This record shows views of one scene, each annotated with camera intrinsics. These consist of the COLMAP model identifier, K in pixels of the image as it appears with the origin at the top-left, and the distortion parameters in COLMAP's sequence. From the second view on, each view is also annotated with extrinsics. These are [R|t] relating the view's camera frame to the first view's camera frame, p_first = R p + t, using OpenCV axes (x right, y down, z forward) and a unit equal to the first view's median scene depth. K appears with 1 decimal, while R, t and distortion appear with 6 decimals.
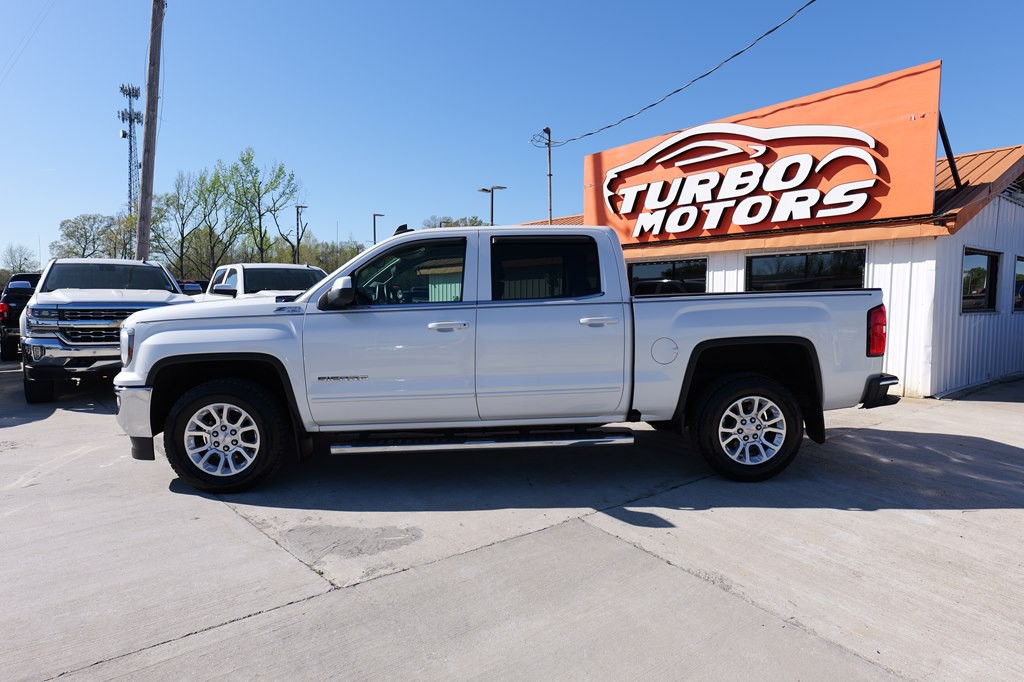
lens RADIAL K [[597.1, 0, 504.3], [0, 597.1, 336.0], [0, 0, 1]] dist [-0.011086, 0.002114]
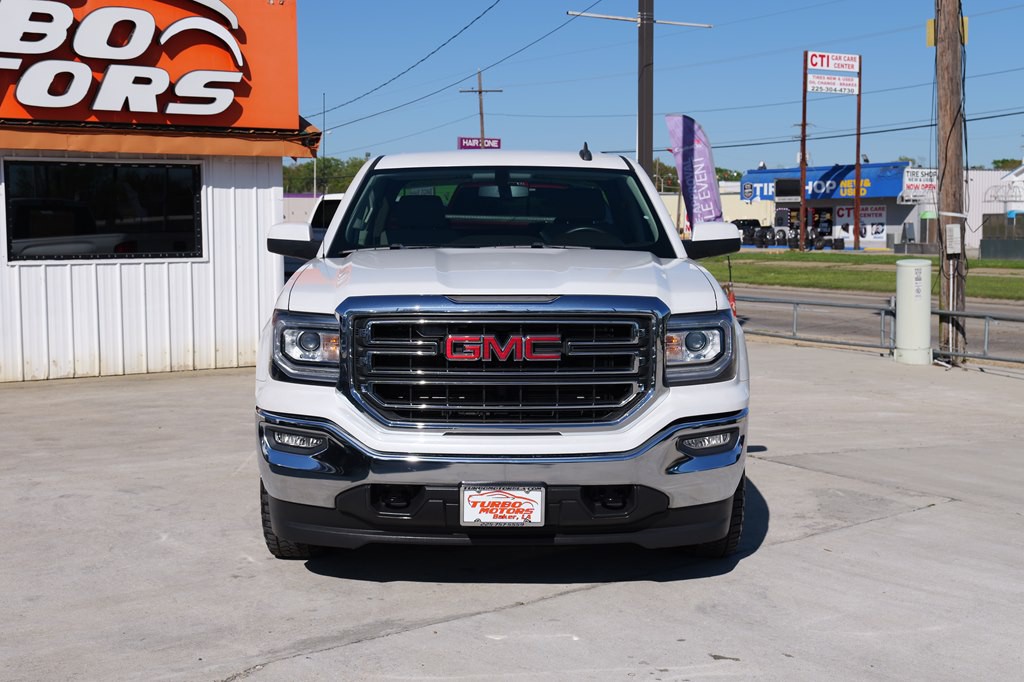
lens RADIAL K [[1313.5, 0, 509.7], [0, 1313.5, 337.4], [0, 0, 1]] dist [0.022006, 0.000000]
pose [[0.060349, -0.087472, 0.994337, -0.108801], [0.061756, 0.994572, 0.083744, -0.006027], [-0.996265, 0.056353, 0.065423, 0.063739]]
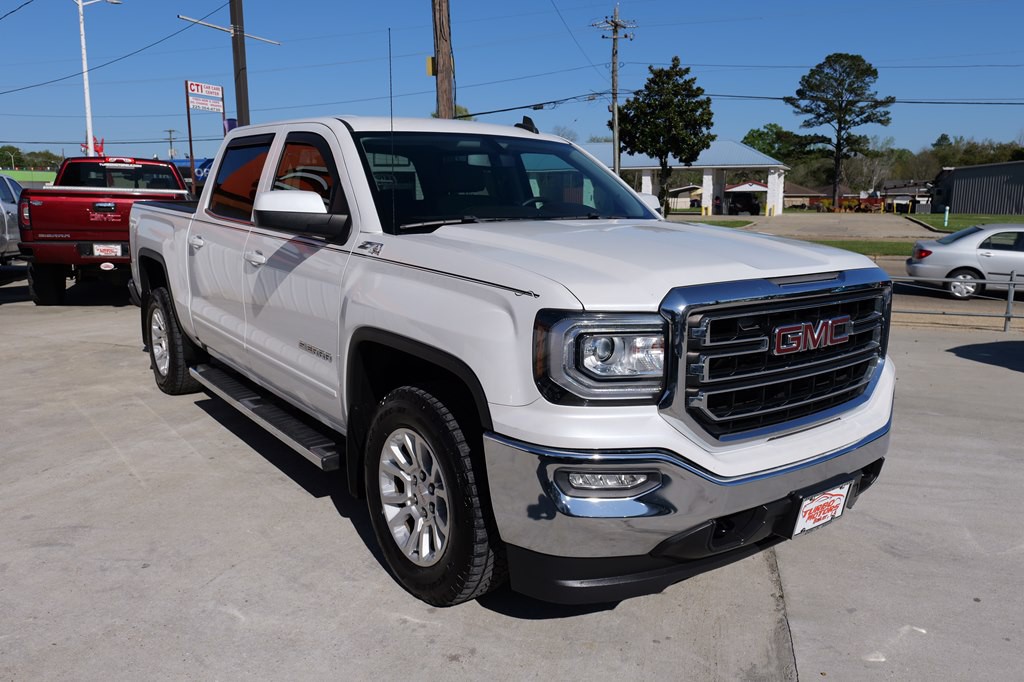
lens RADIAL K [[774.7, 0, 511.2], [0, 774.7, 344.5], [0, 0, 1]] dist [0.005206, 0.001043]
pose [[-0.549669, -0.158295, 0.820248, -0.062677], [0.047205, 0.974429, 0.219683, -0.007861], [-0.834048, 0.159473, -0.528141, 0.099184]]
